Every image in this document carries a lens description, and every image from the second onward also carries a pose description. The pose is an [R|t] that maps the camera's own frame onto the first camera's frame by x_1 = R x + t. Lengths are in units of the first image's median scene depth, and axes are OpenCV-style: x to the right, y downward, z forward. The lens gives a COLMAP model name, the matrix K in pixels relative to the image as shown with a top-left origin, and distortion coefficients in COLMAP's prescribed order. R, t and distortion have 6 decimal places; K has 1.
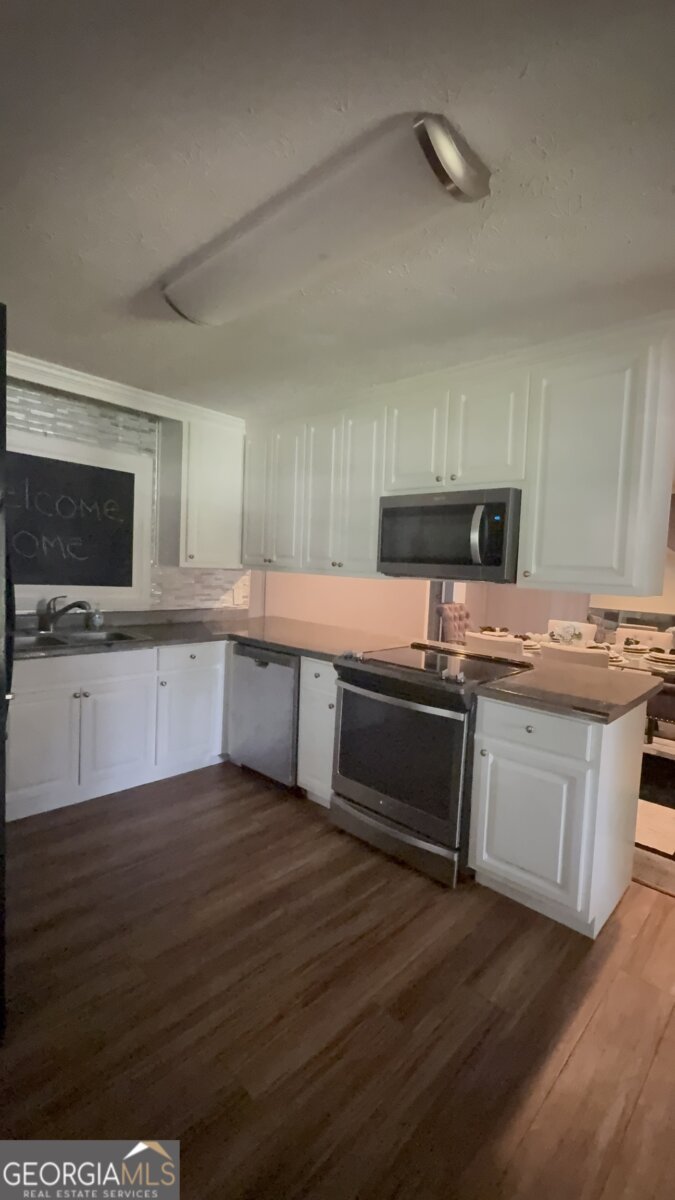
lens RADIAL K [[520.9, 0, 337.5], [0, 520.9, 600.0], [0, 0, 1]] dist [-0.000112, 0.000034]
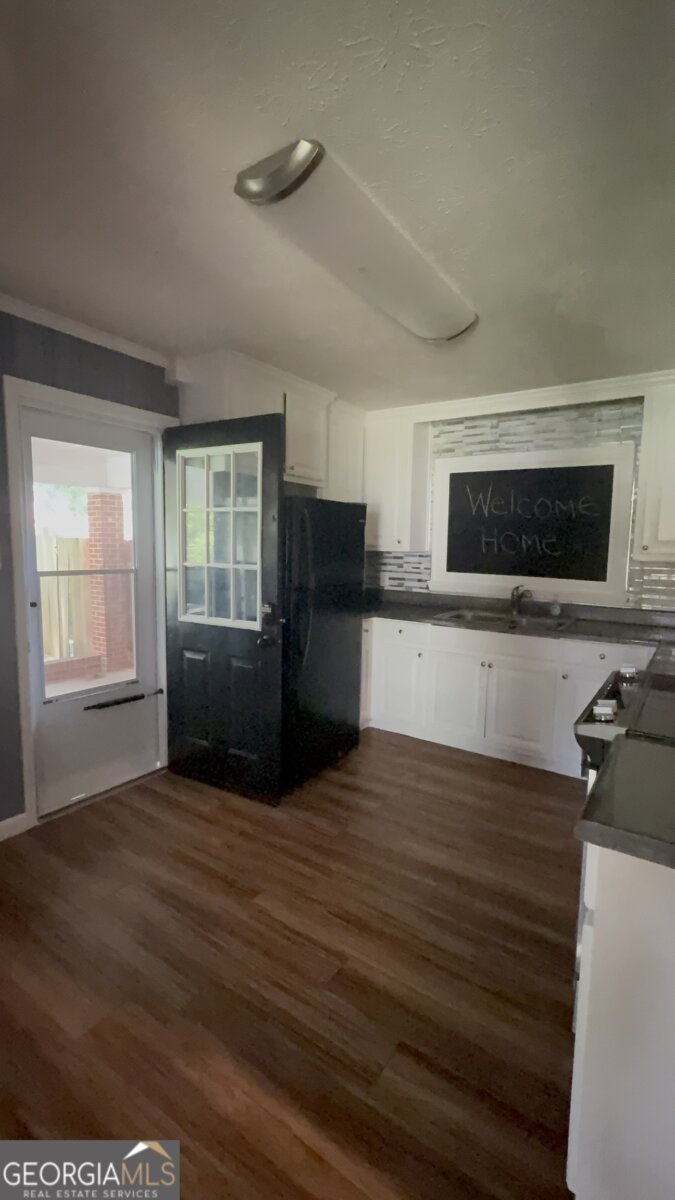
lens RADIAL K [[522.7, 0, 337.5], [0, 522.7, 600.0], [0, 0, 1]] dist [0.000234, 0.000328]
pose [[0.150189, 0.064522, -0.986550, 0.543345], [-0.071877, 0.995940, 0.054194, -0.008565], [0.986041, 0.062771, 0.154217, 0.386062]]
